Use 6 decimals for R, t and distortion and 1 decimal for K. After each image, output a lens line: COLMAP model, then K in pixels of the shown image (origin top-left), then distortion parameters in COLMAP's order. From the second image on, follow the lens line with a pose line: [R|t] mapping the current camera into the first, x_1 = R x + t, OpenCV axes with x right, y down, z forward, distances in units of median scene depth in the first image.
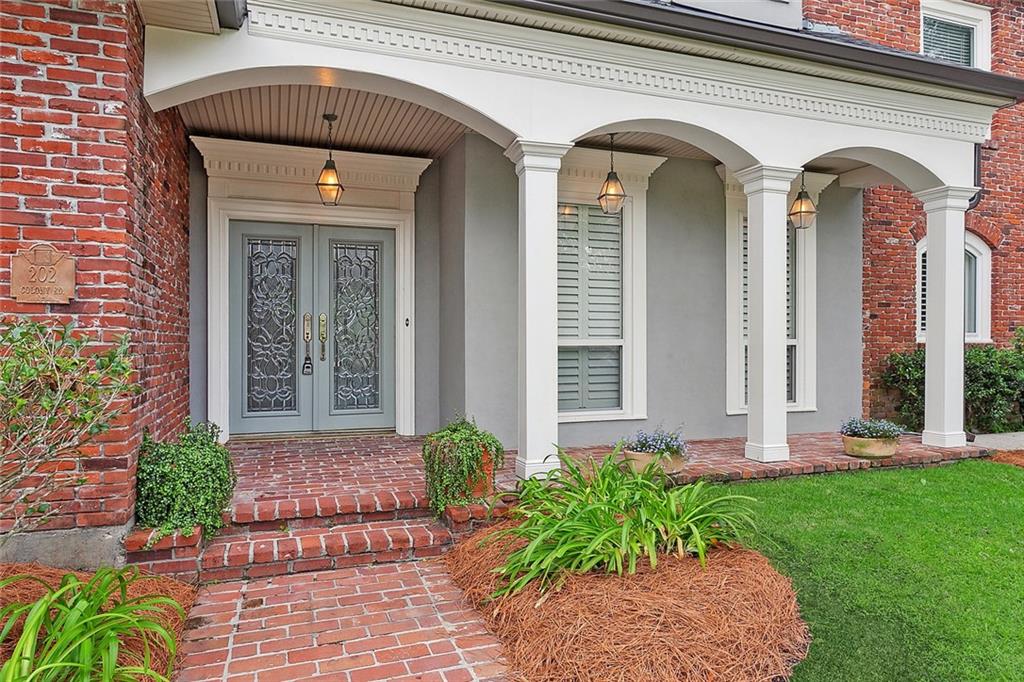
lens RADIAL K [[640.2, 0, 494.9], [0, 640.2, 342.5], [0, 0, 1]] dist [-0.000544, -0.000232]
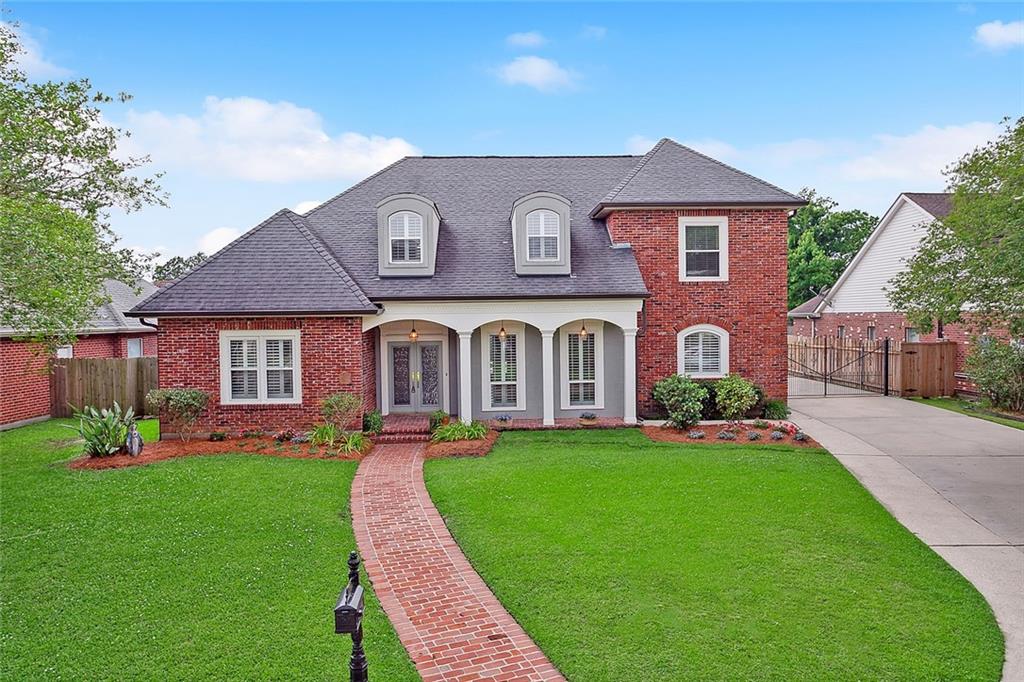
lens RADIAL K [[731.2, 0, 512.0], [0, 731.2, 341.0], [0, 0, 1]] dist [-0.003118, -0.000275]
pose [[0.956033, -0.004131, -0.293232, 1.289223], [0.015288, 0.999243, 0.035767, -0.344182], [0.292862, -0.038677, 0.955372, -2.369390]]
